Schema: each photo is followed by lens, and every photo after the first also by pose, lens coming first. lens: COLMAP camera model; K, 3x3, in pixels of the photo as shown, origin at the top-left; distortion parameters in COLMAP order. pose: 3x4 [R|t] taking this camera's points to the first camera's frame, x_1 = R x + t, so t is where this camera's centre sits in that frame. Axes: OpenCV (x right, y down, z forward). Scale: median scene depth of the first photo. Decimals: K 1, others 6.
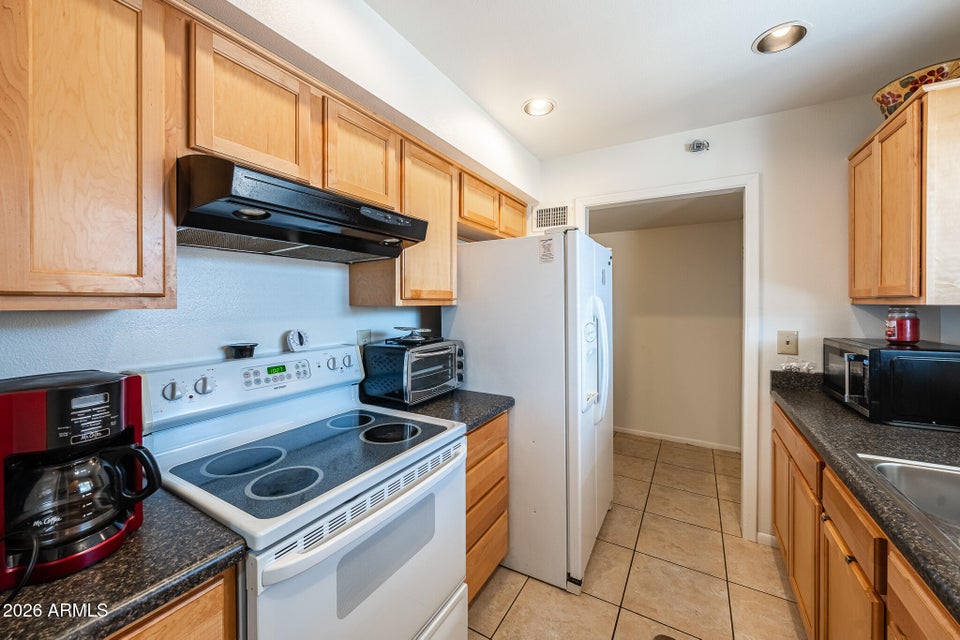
lens RADIAL K [[367.3, 0, 477.8], [0, 367.3, 310.0], [0, 0, 1]] dist [-0.000629, -0.000110]
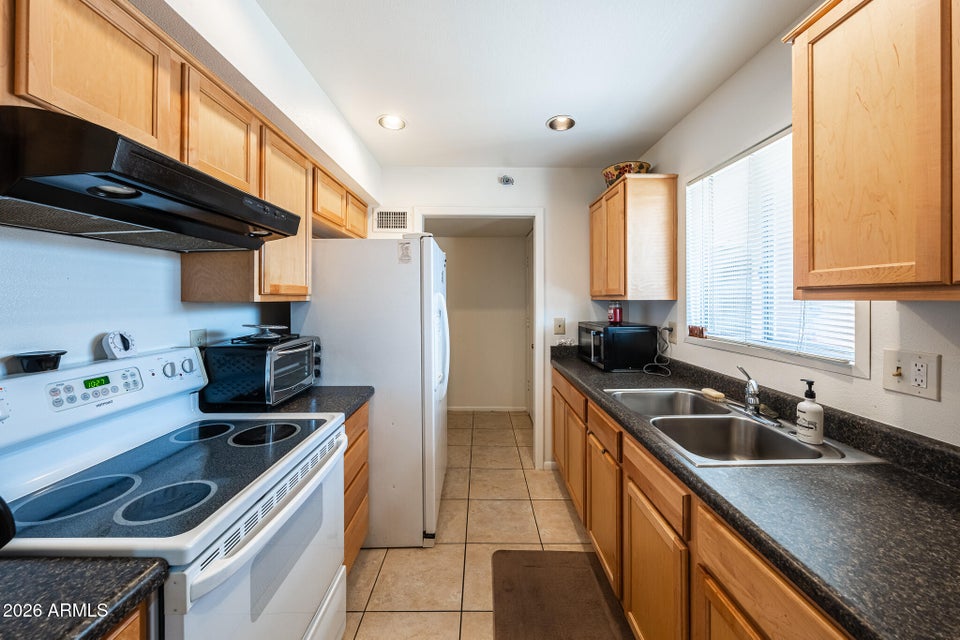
lens RADIAL K [[361.6, 0, 480.3], [0, 361.6, 303.6], [0, 0, 1]] dist [-0.000017, 0.000031]
pose [[0.856011, -0.005654, 0.516926, -0.210236], [0.008767, 0.999955, -0.003581, 0.002412], [-0.516883, 0.007597, 0.856023, -0.085036]]
